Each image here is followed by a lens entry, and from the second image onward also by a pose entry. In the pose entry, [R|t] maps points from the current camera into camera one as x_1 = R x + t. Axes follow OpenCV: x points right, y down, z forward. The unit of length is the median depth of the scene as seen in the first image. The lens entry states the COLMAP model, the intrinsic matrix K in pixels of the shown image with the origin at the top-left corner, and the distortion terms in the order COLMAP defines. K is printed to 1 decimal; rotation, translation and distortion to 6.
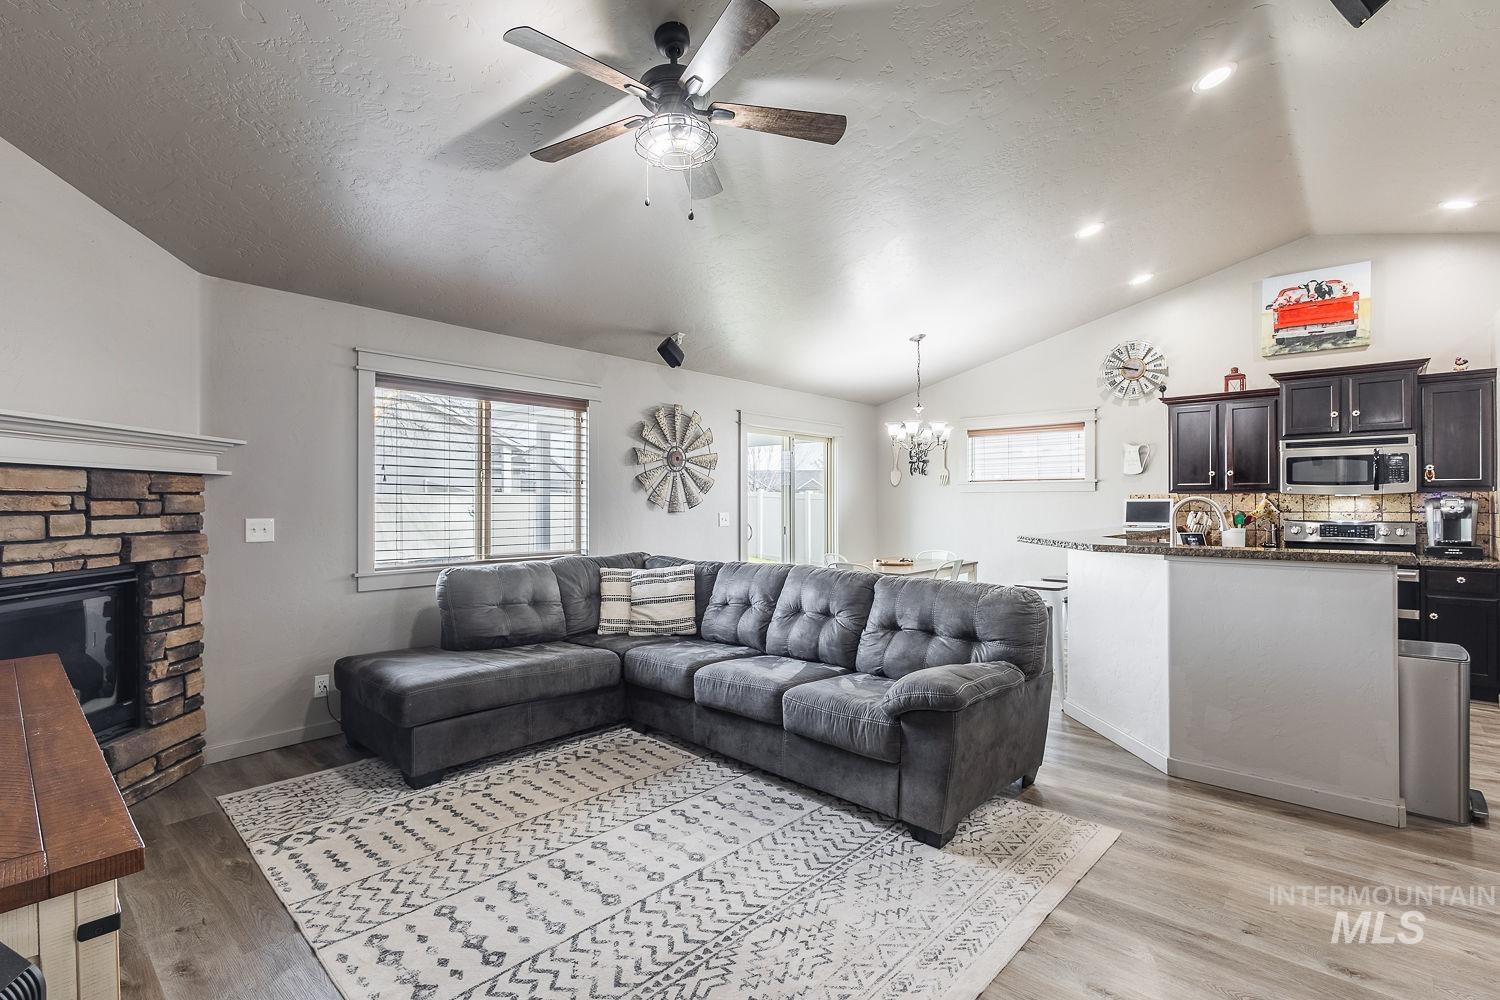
lens RADIAL K [[705.8, 0, 747.0], [0, 705.8, 500.2], [0, 0, 1]] dist [0.005380, -0.001748]
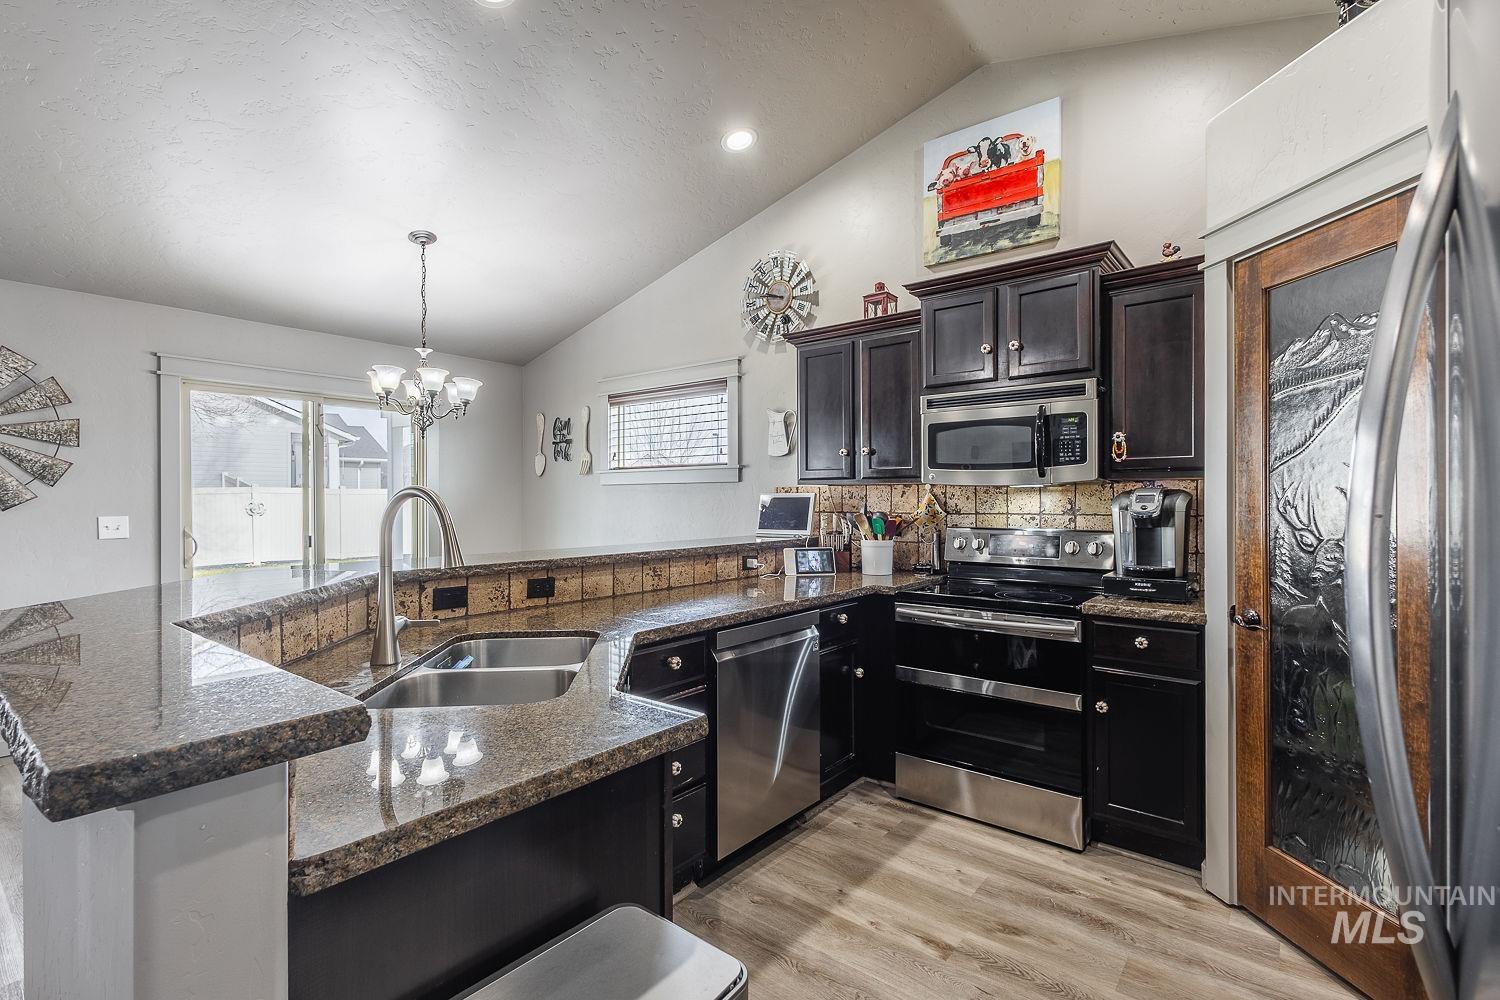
lens RADIAL K [[705.8, 0, 757.2], [0, 705.8, 498.8], [0, 0, 1]] dist [0.005380, -0.001748]
pose [[0.998500, -0.001008, 0.054747, 0.662577], [0.000853, 0.999996, 0.002851, 0.001632], [-0.054750, -0.002800, 0.998496, 0.462645]]
